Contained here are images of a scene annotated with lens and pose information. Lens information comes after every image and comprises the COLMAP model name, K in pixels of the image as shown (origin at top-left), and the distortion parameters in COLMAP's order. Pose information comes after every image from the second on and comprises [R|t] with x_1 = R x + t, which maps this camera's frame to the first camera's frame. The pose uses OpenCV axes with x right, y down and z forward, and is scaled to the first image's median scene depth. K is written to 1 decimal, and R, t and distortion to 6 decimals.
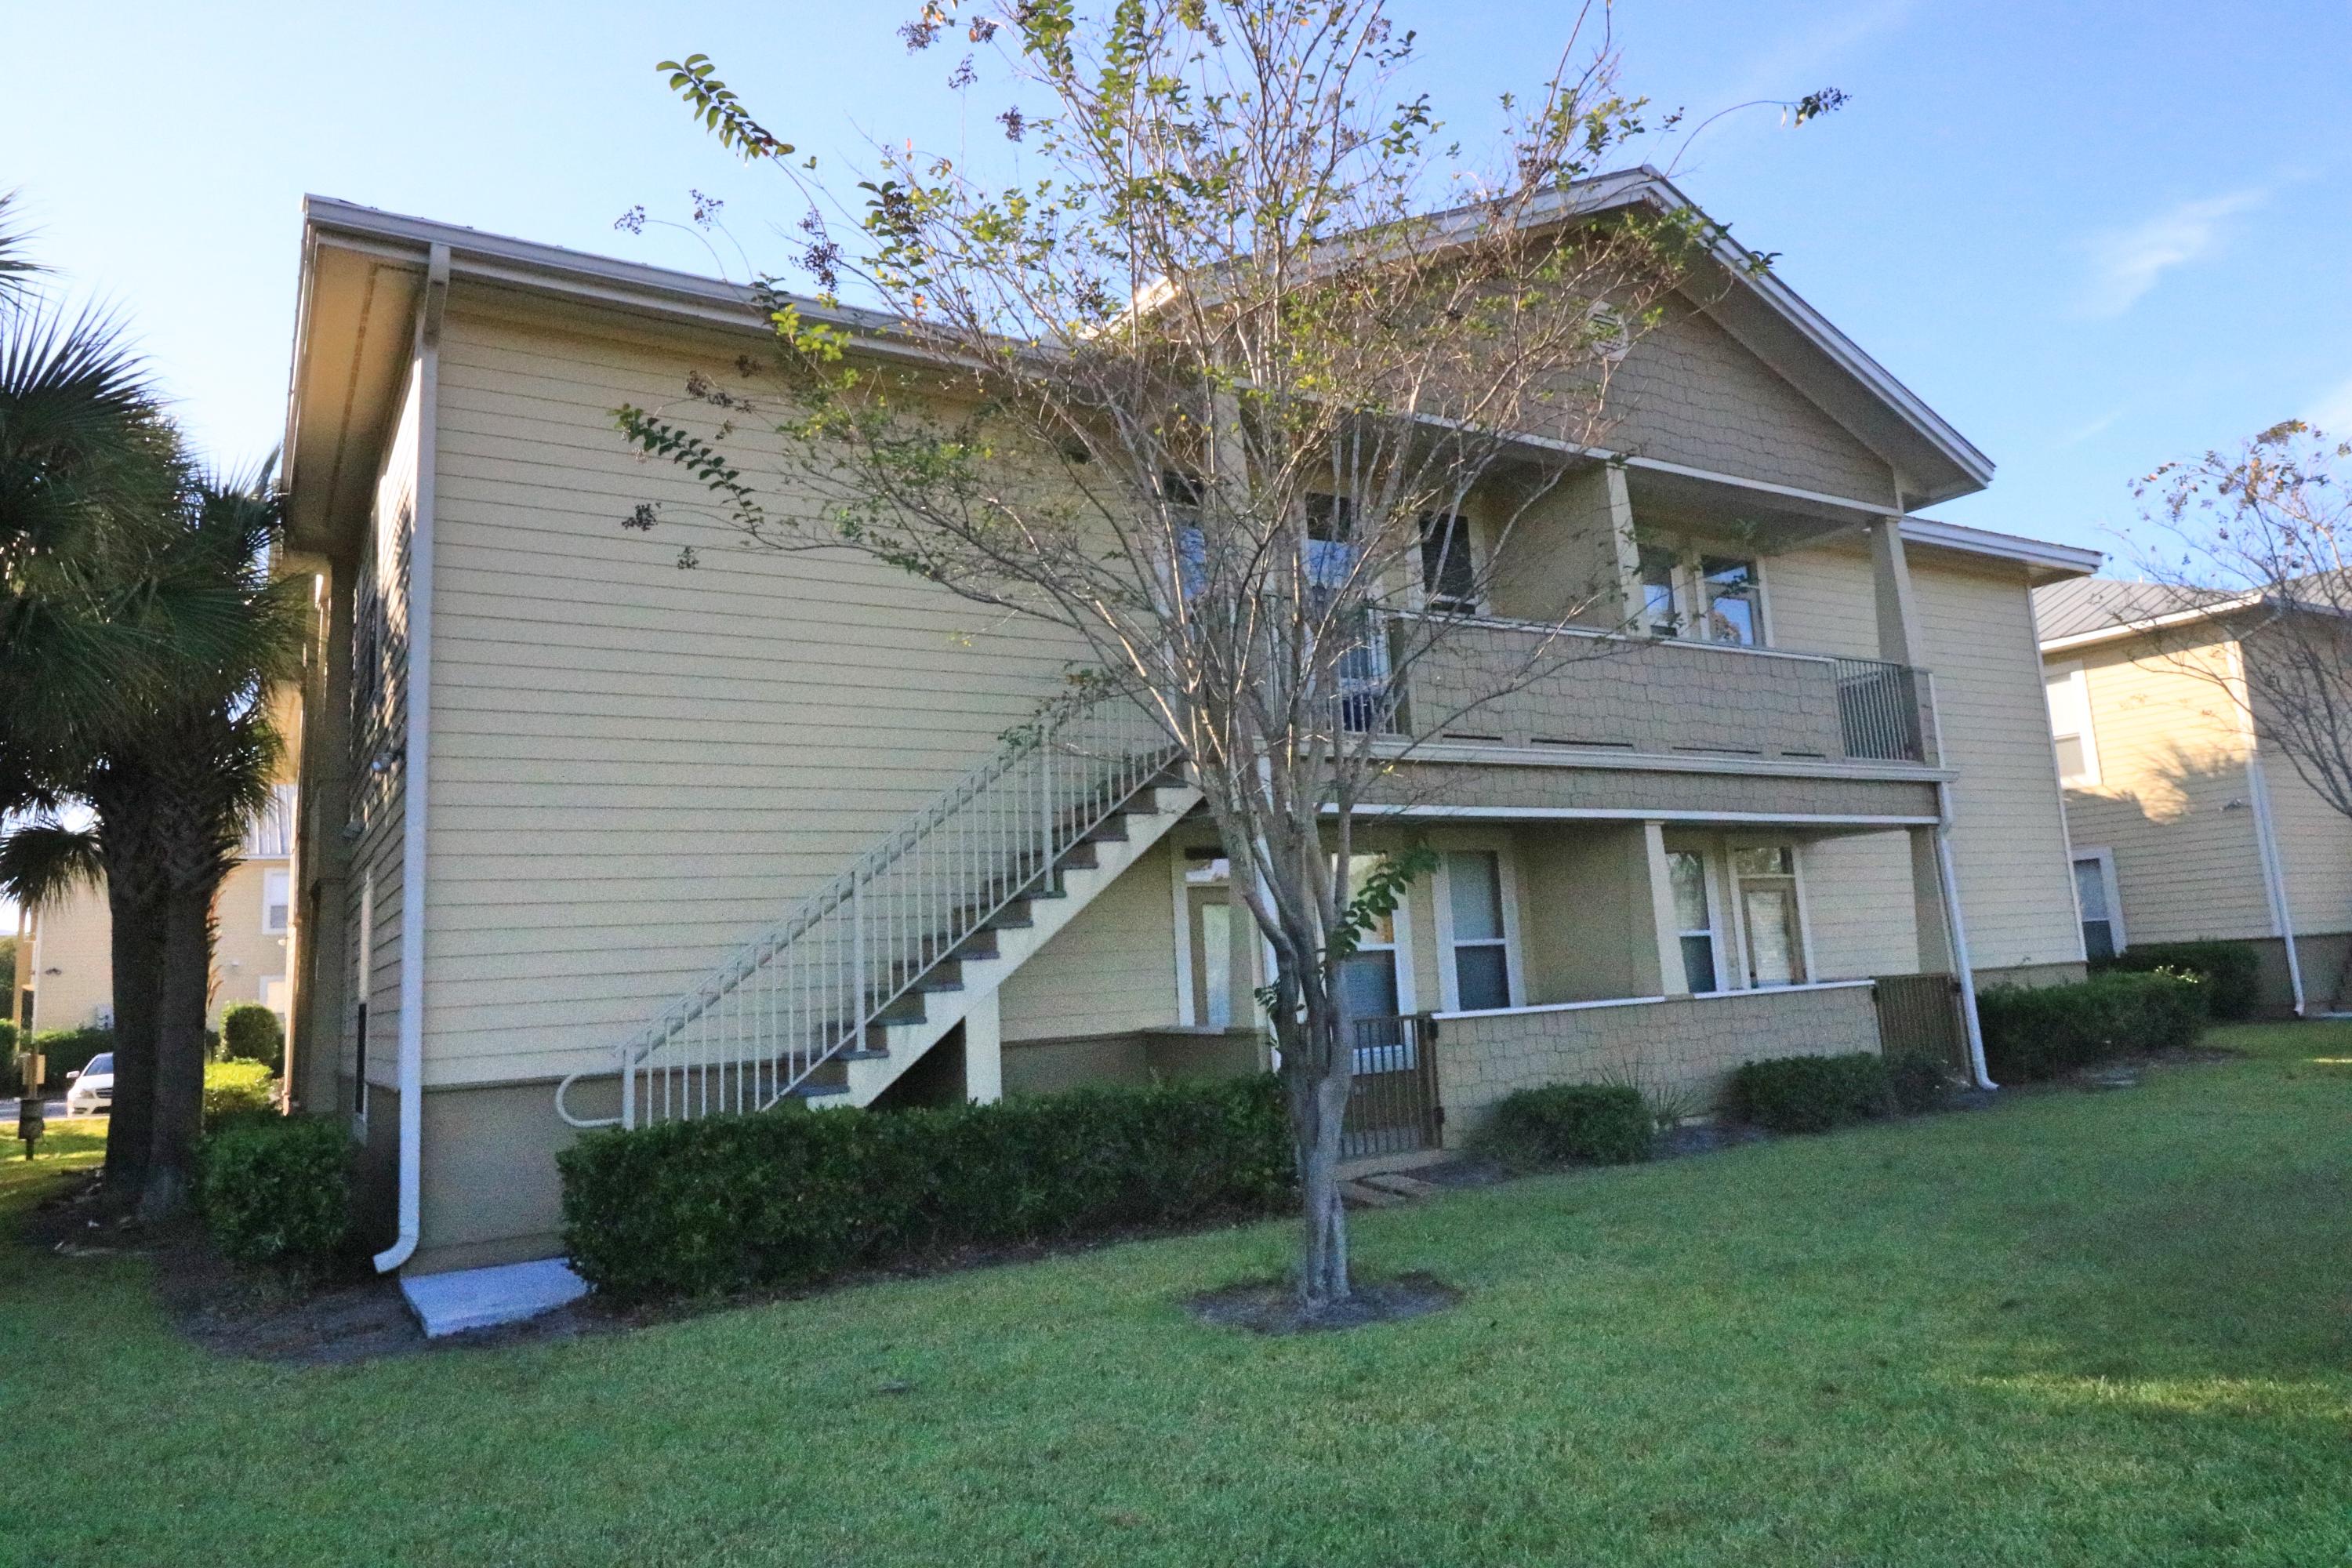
lens RADIAL K [[1501.4, 0, 1176.8], [0, 1501.4, 767.4], [0, 0, 1]] dist [-0.004158, -0.004070]
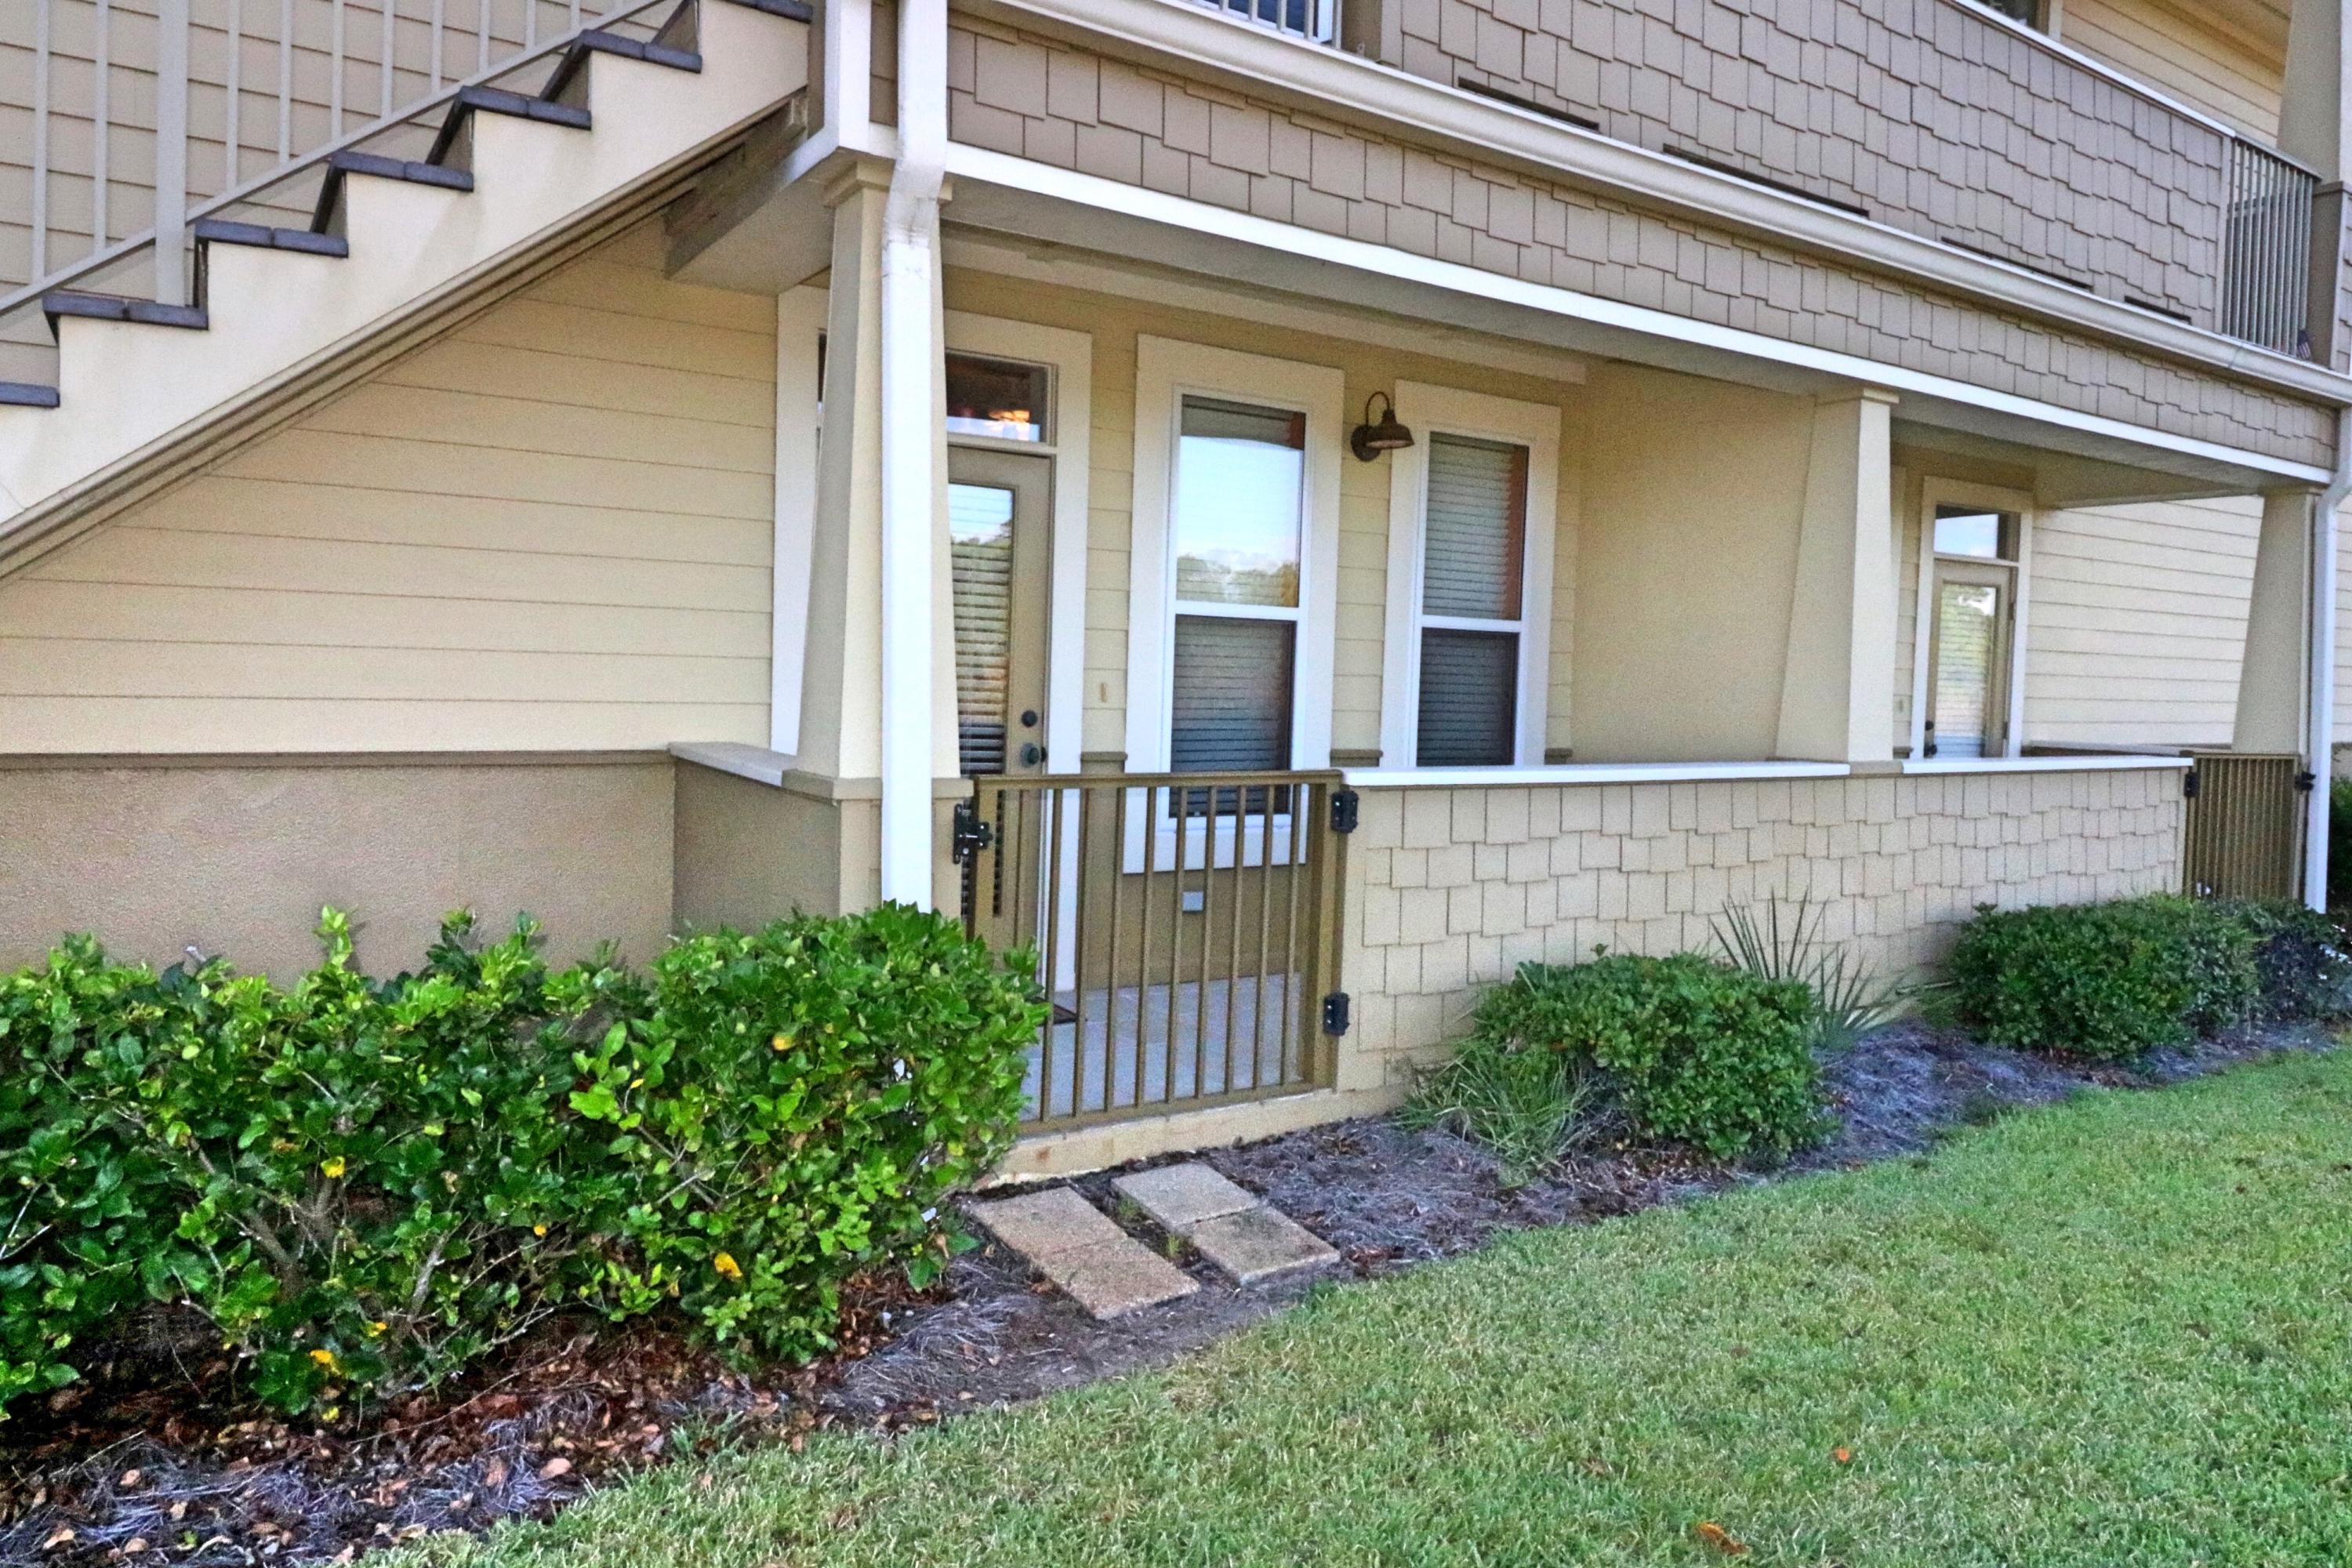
lens RADIAL K [[1501.4, 0, 1158.5], [0, 1501.4, 796.2], [0, 0, 1]] dist [-0.004158, -0.004070]
pose [[0.996674, 0.079306, 0.018729, 0.105957], [-0.081485, 0.971918, 0.220762, 0.080389], [-0.000696, -0.221554, 0.975148, 0.568737]]
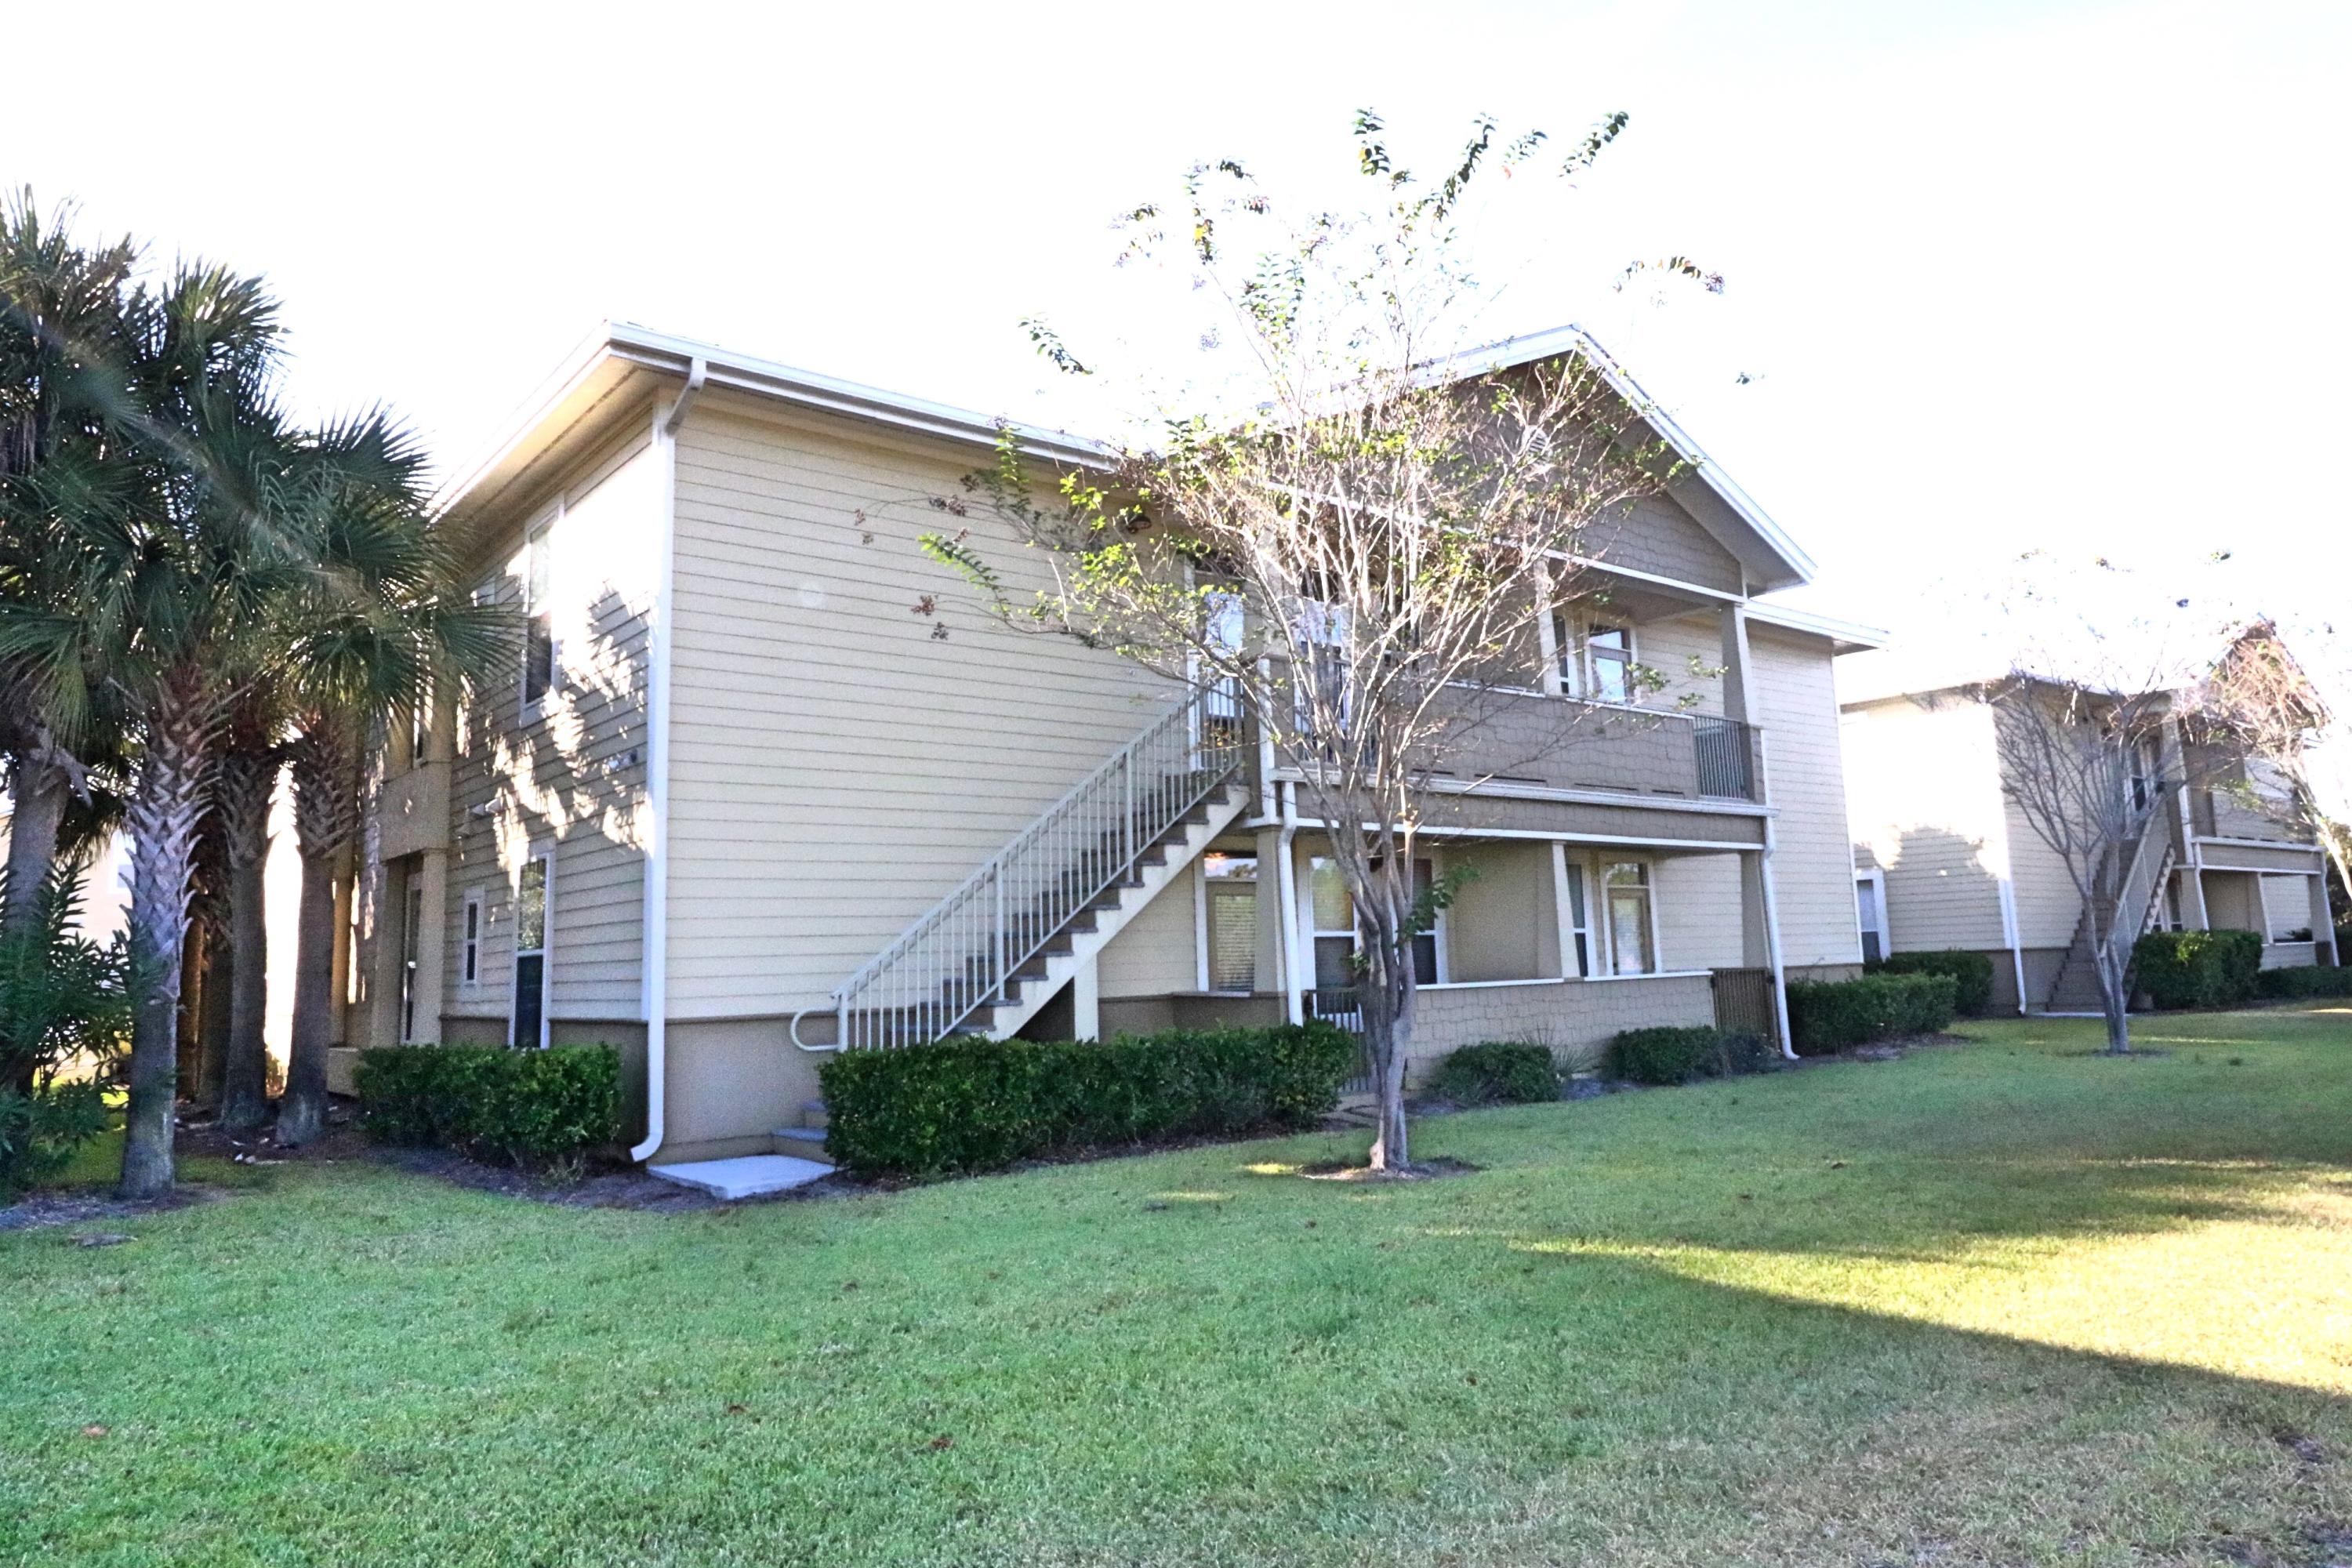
lens RADIAL K [[1501.4, 0, 1184.8], [0, 1501.4, 779.2], [0, 0, 1]] dist [-0.004158, -0.004070]
pose [[0.991014, 0.041740, 0.127082, -0.174695], [-0.043592, 0.998979, 0.011824, -0.019562], [-0.126459, -0.017257, 0.991822, -0.240990]]
